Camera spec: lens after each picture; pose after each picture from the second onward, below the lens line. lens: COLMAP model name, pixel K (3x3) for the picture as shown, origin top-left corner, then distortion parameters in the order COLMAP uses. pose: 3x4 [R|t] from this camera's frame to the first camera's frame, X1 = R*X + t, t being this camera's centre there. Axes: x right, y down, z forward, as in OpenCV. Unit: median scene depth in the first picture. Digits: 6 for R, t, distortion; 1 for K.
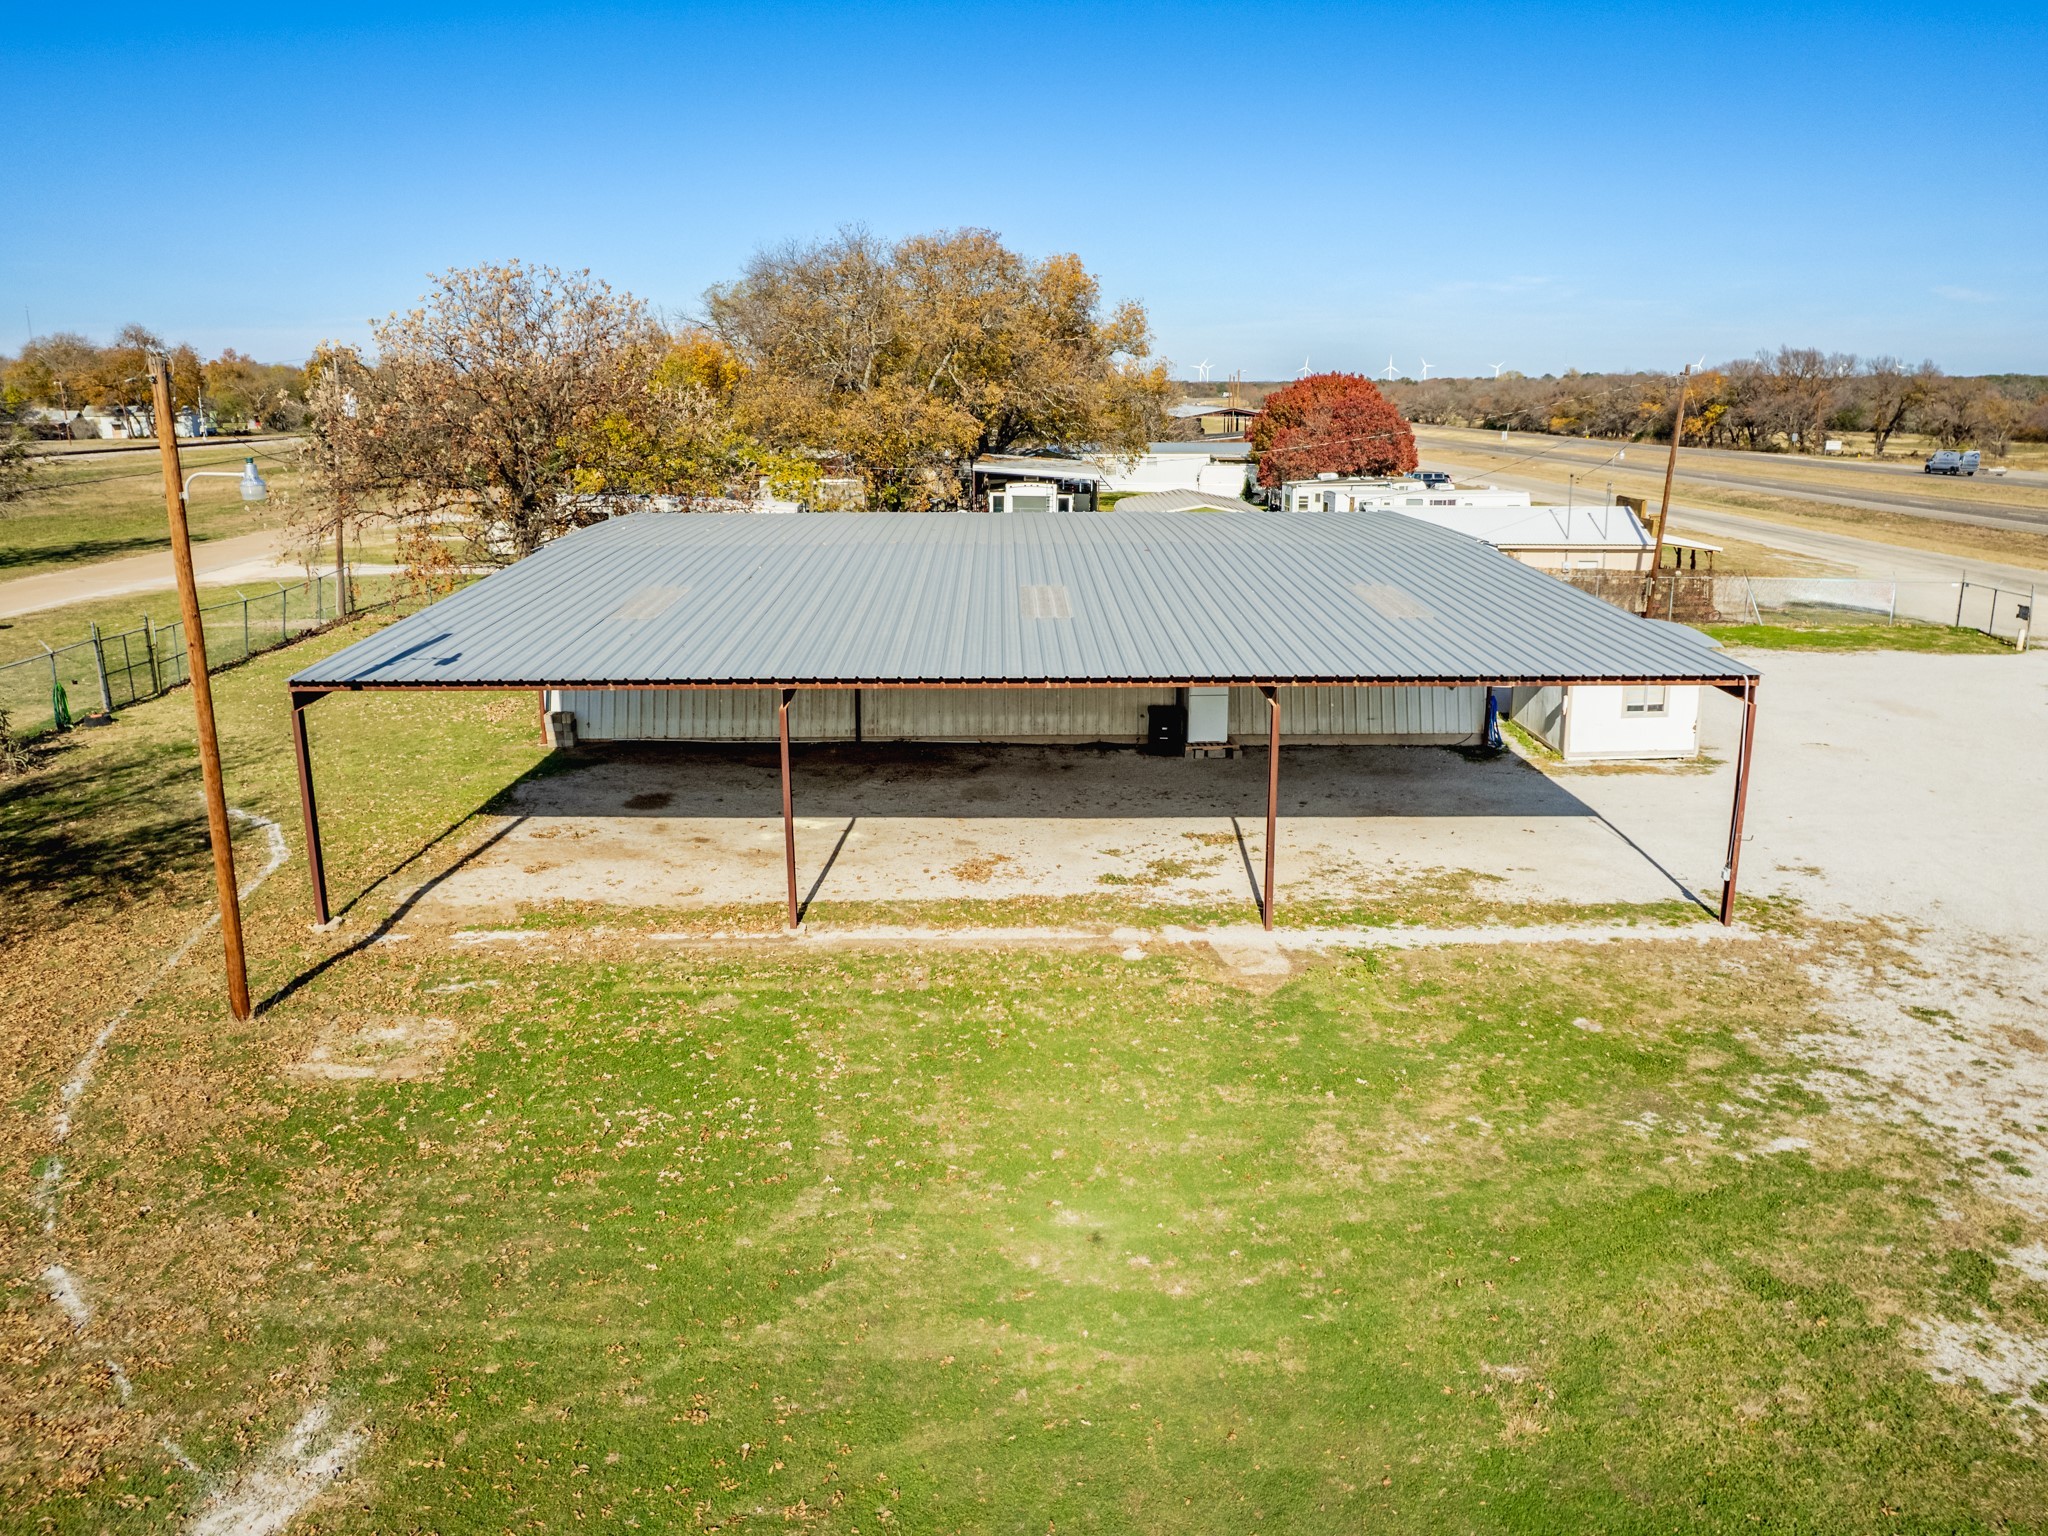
lens RADIAL K [[1536.7, 0, 1024.0], [0, 1536.7, 768.0], [0, 0, 1]] dist [-0.153723, 0.119251]
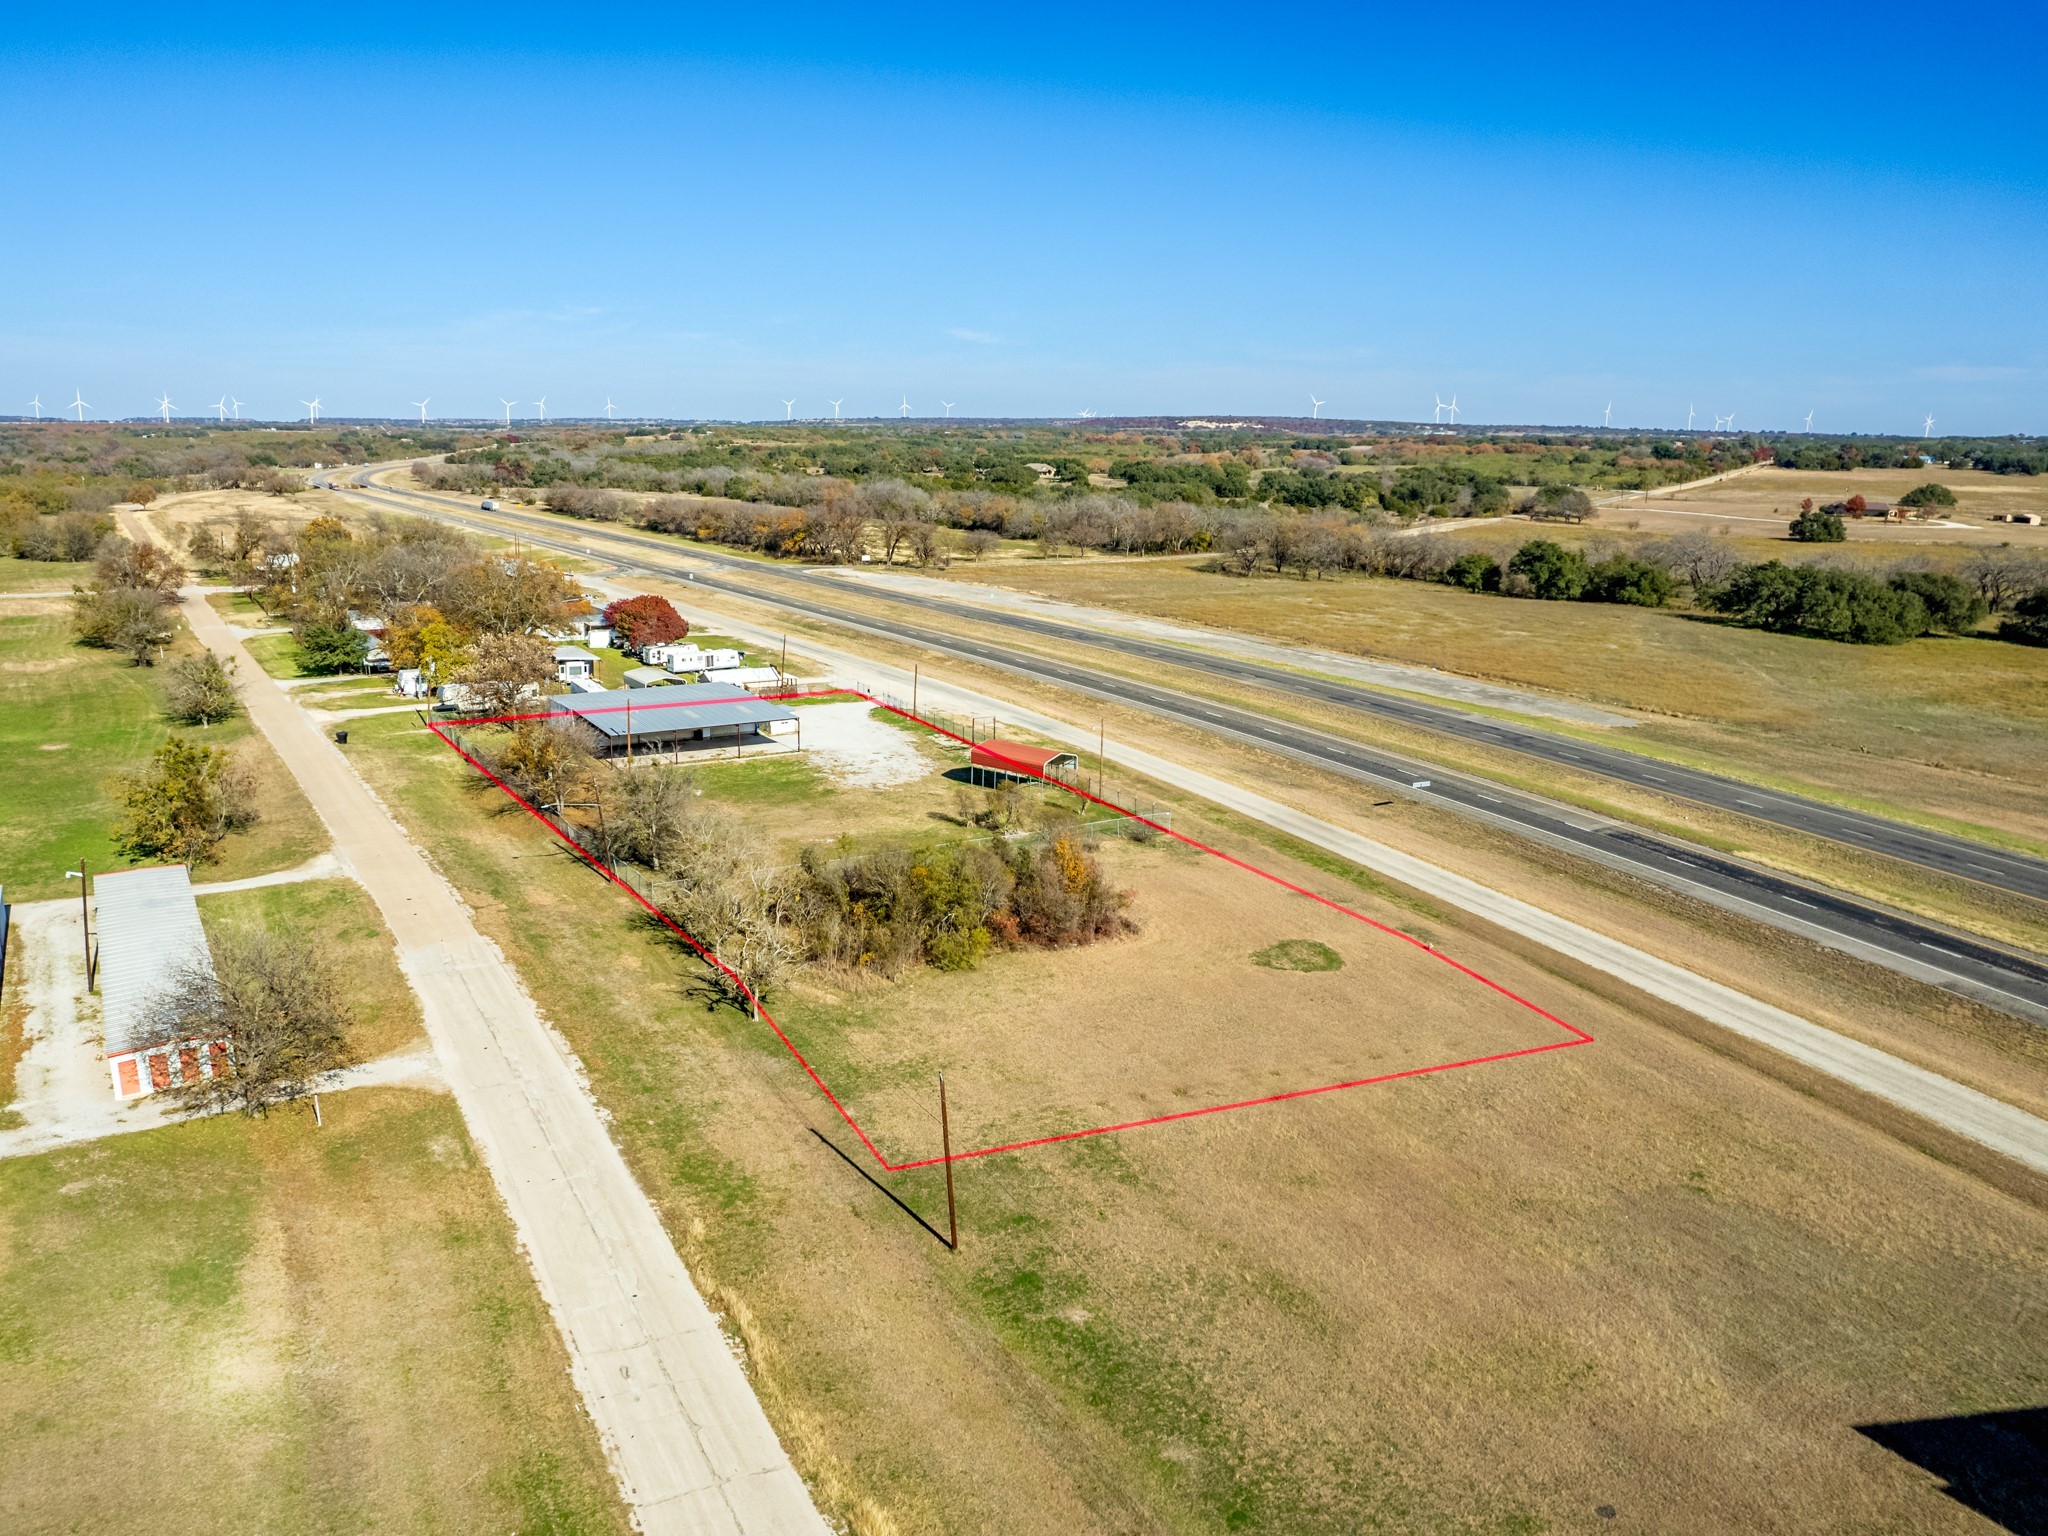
lens RADIAL K [[1527.3, 0, 1024.0], [0, 1527.3, 768.0], [0, 0, 1]] dist [-0.025821, -0.002514]
pose [[0.845535, -0.094045, 0.525573, -2.467805], [0.097934, 0.994982, 0.020486, 0.125263], [-0.524862, 0.034150, 0.850502, -5.795877]]
